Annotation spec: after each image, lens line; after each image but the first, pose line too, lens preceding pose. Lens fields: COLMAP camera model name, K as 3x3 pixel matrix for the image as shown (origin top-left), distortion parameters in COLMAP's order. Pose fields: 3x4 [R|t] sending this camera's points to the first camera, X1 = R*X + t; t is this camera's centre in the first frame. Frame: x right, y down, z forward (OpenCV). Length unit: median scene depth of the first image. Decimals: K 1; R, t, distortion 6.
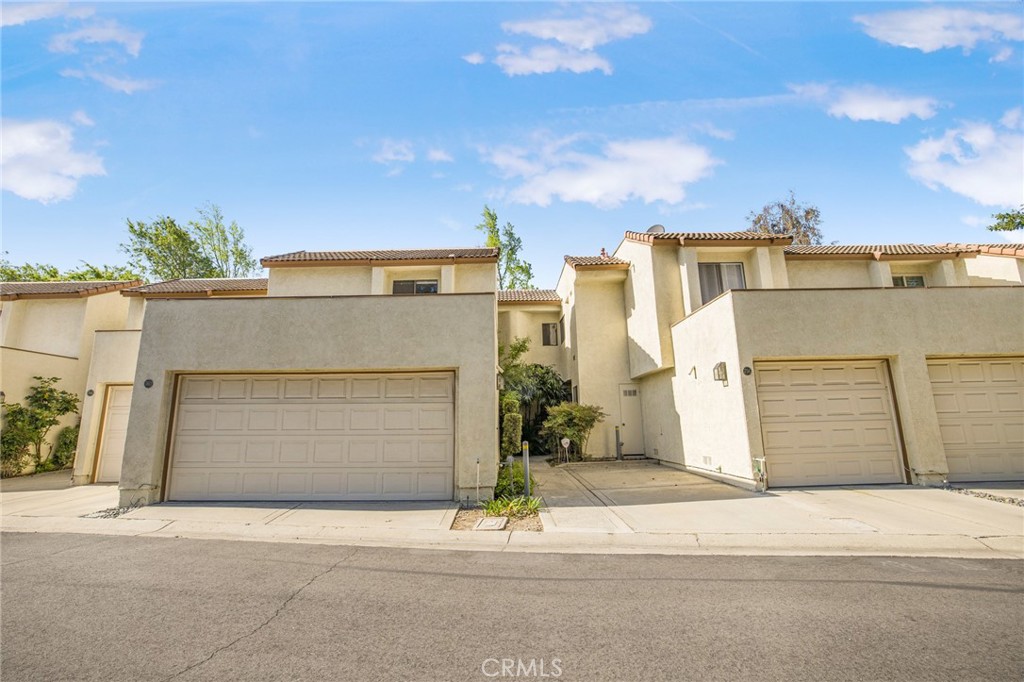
lens RADIAL K [[442.5, 0, 511.5], [0, 442.5, 336.3], [0, 0, 1]] dist [-0.020226, 0.010586]
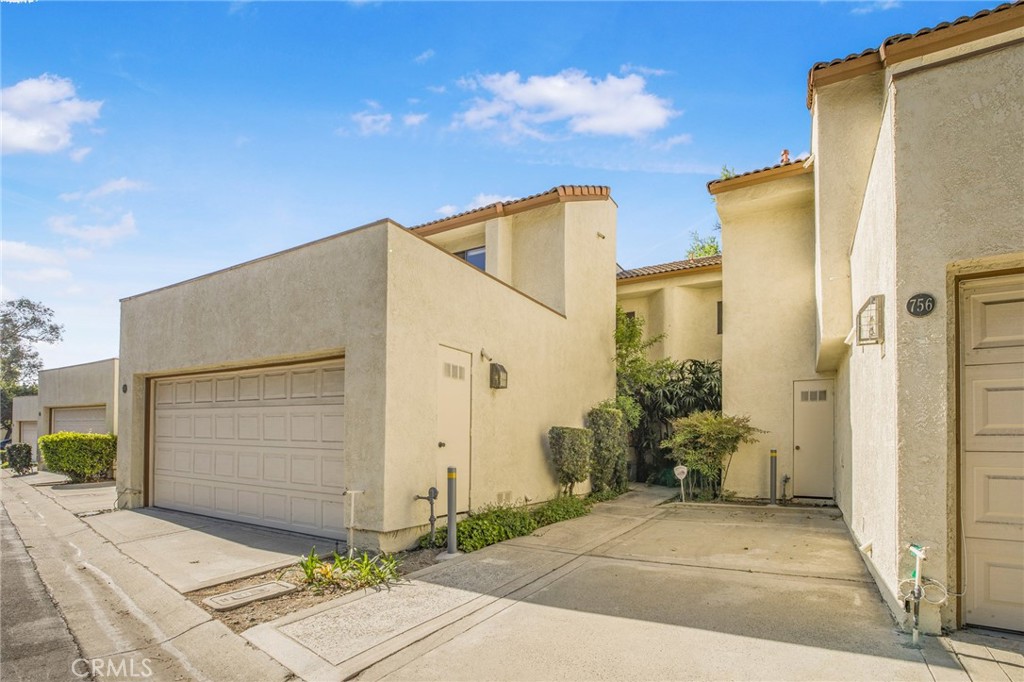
lens RADIAL K [[477.5, 0, 512.1], [0, 477.5, 432.3], [0, 0, 1]] dist [-0.012429, 0.000001]
pose [[0.873964, 0.016559, -0.485709, 0.419281], [0.067441, 0.985617, 0.154953, 0.095434], [0.481289, -0.168180, 0.860277, 0.478859]]
